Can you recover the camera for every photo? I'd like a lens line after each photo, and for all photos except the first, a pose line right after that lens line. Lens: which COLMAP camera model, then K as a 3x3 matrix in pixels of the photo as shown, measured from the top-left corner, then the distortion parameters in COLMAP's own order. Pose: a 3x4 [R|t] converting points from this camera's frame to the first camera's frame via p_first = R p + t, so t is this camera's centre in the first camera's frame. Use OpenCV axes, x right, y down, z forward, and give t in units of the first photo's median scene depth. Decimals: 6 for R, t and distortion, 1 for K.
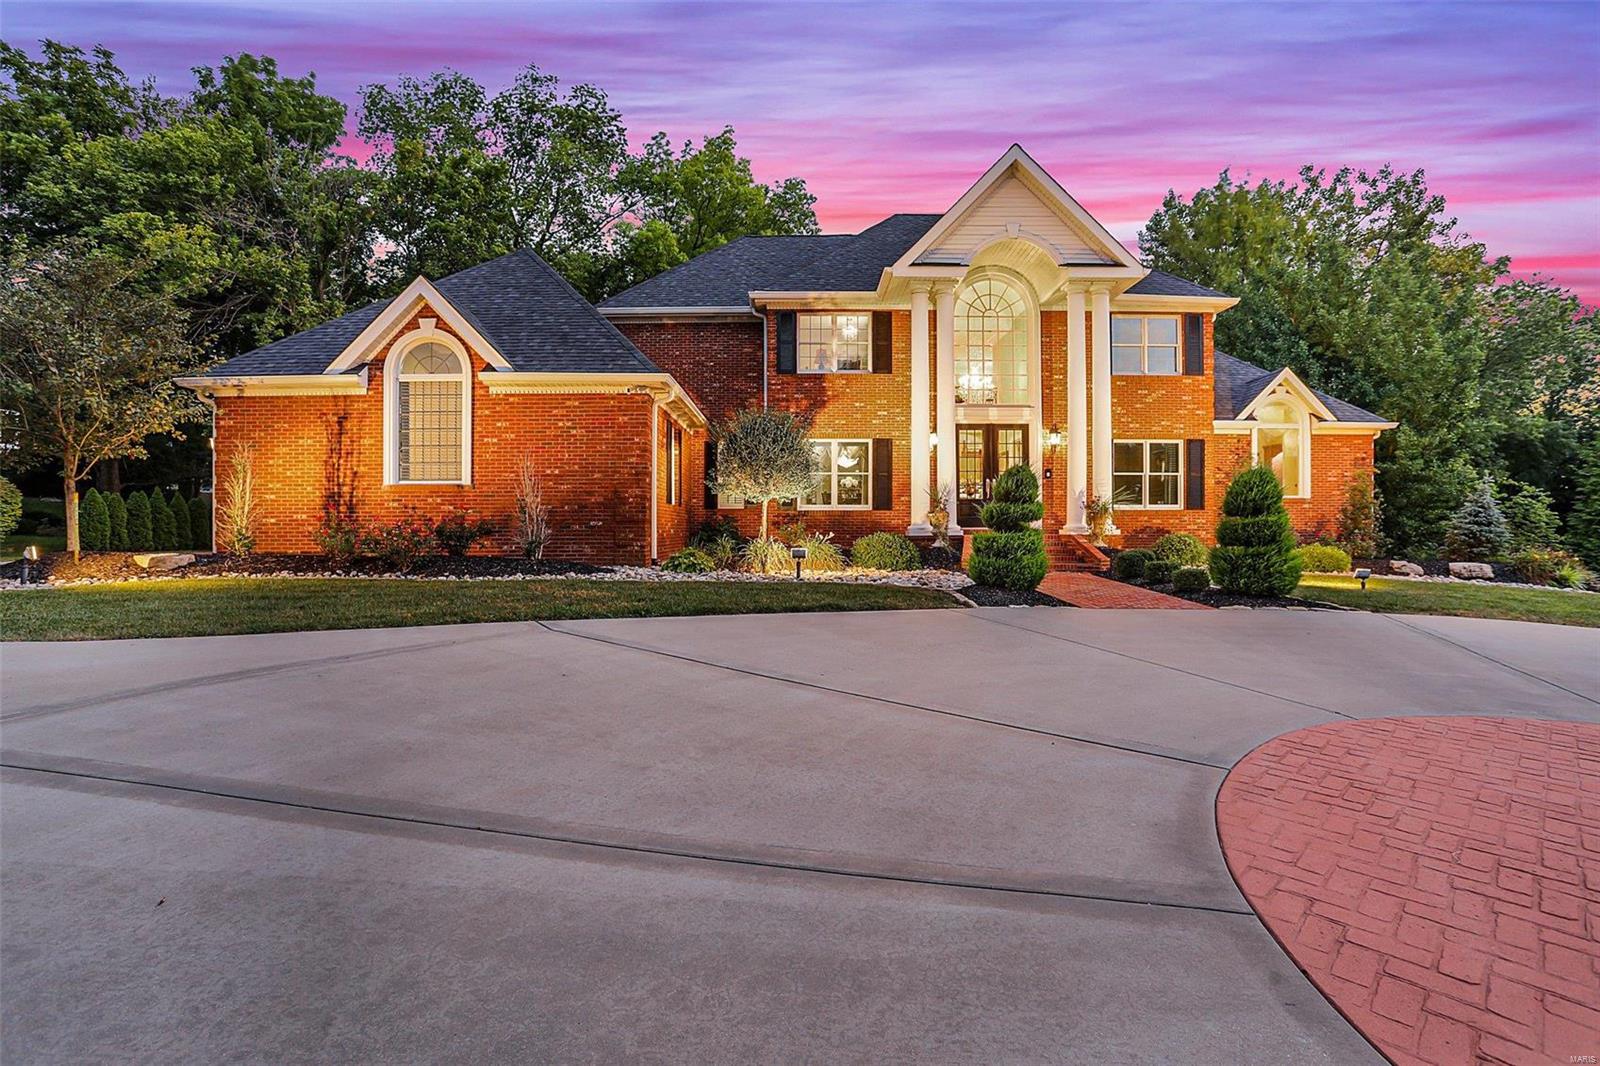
lens RADIAL K [[821.2, 0, 789.5], [0, 821.2, 526.3], [0, 0, 1]] dist [-0.032917, 0.000572]
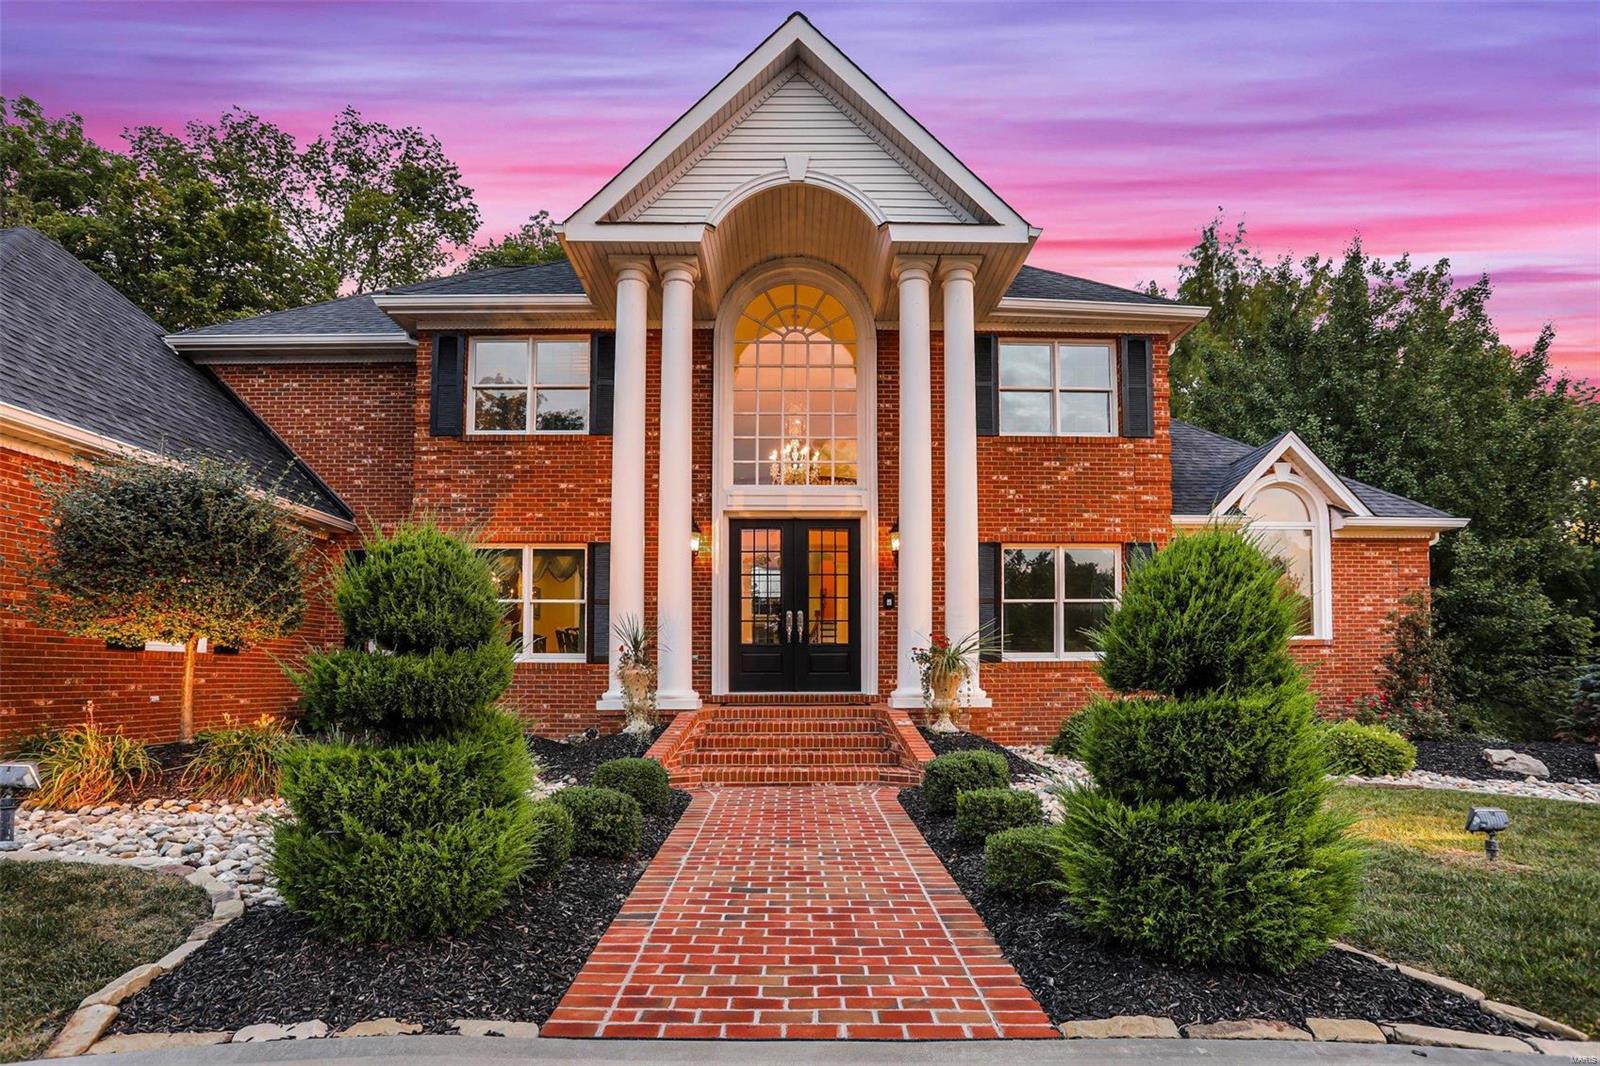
lens RADIAL K [[780.0, 0, 834.9], [0, 780.0, 654.6], [0, 0, 1]] dist [-0.020422, -0.000307]
pose [[0.999841, -0.006709, 0.016538, 0.266569], [0.007075, 0.999729, -0.022191, -0.012898], [-0.016385, 0.022304, 0.999617, 0.438145]]
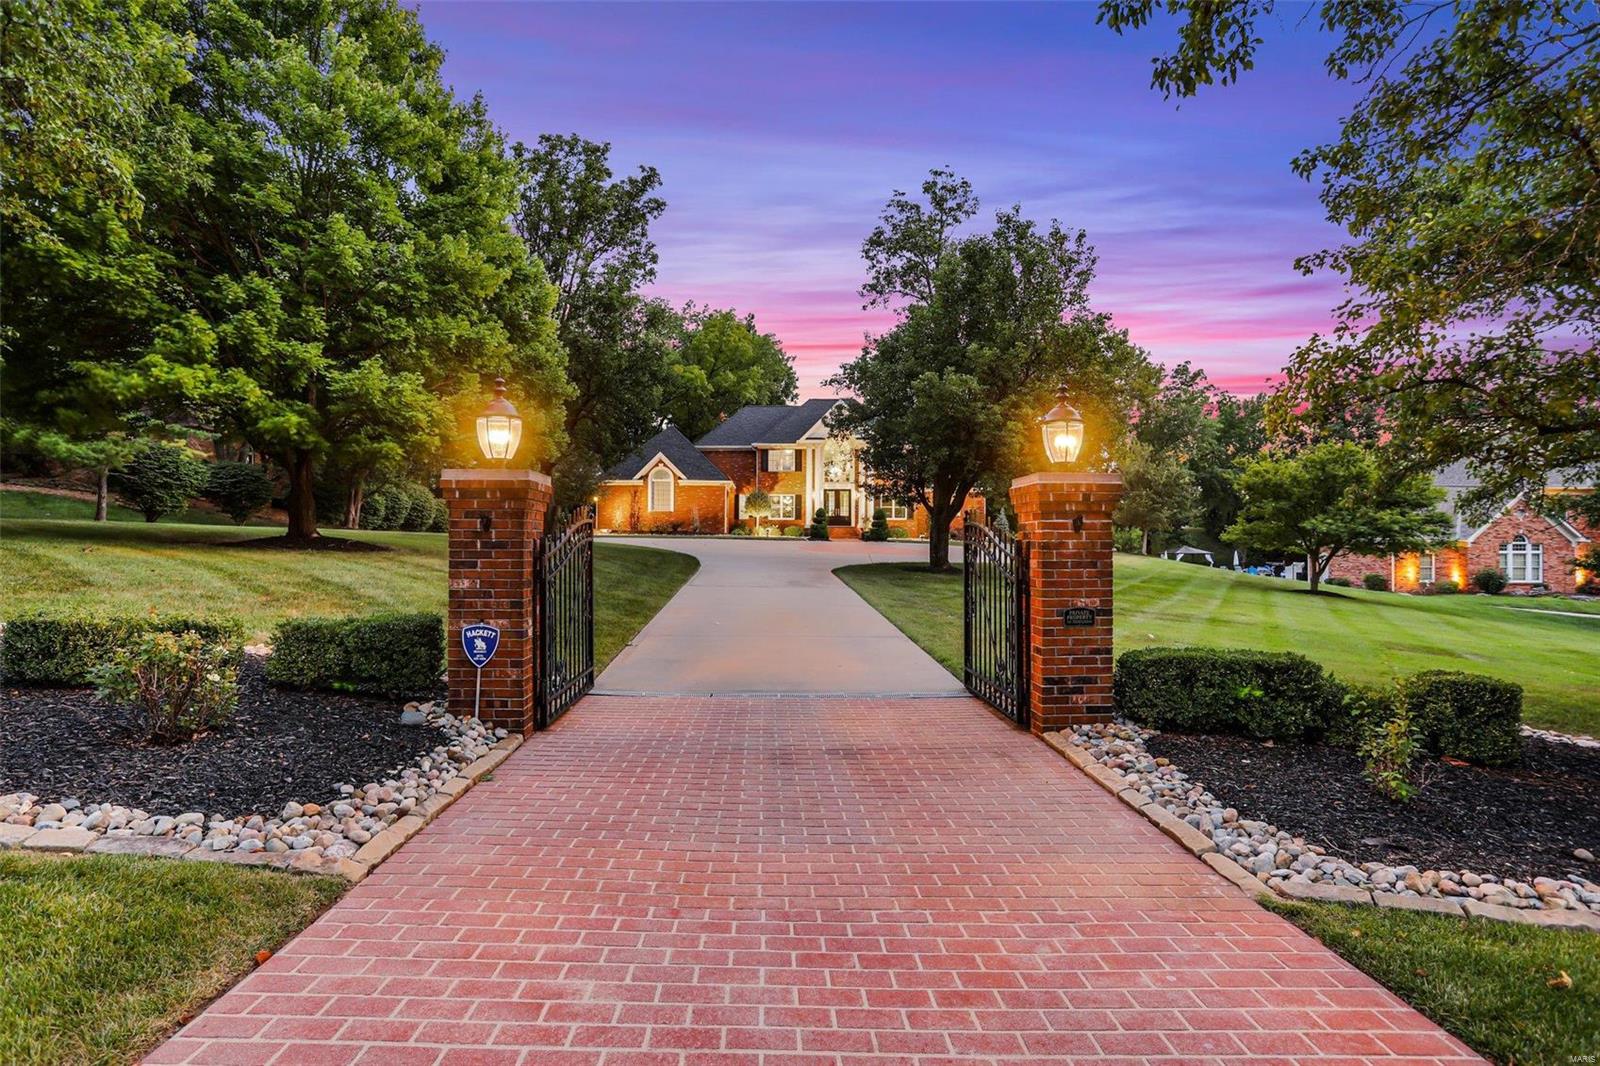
lens RADIAL K [[821.2, 0, 800.2], [0, 821.2, 534.9], [0, 0, 1]] dist [-0.032917, 0.000572]
pose [[0.999175, 0.001740, 0.040573, 0.005142], [-0.001268, 0.999931, -0.011646, 0.067397], [-0.040590, 0.011585, 0.999109, -1.896832]]
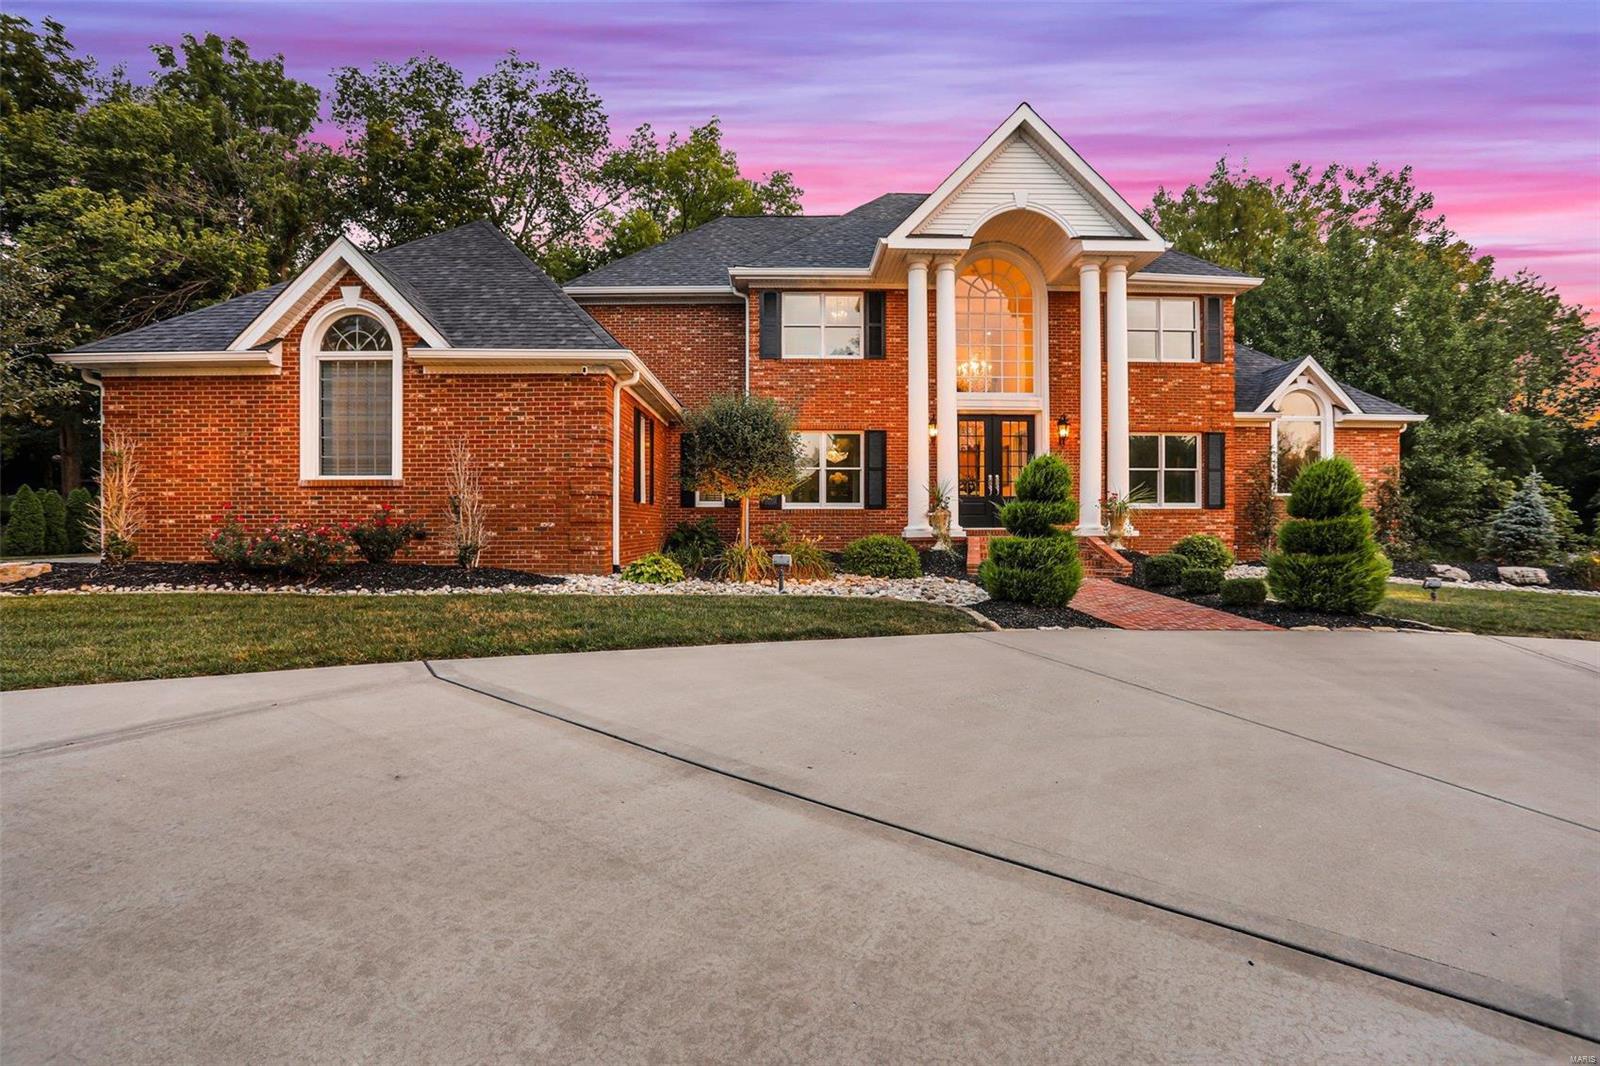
lens RADIAL K [[780.0, 0, 799.0], [0, 780.0, 526.7], [0, 0, 1]] dist [-0.020422, -0.000307]
pose [[0.999658, -0.000485, 0.026130, 0.005493], [0.000347, 0.999986, 0.005276, -0.004443], [-0.026133, -0.005266, 0.999645, 0.136657]]
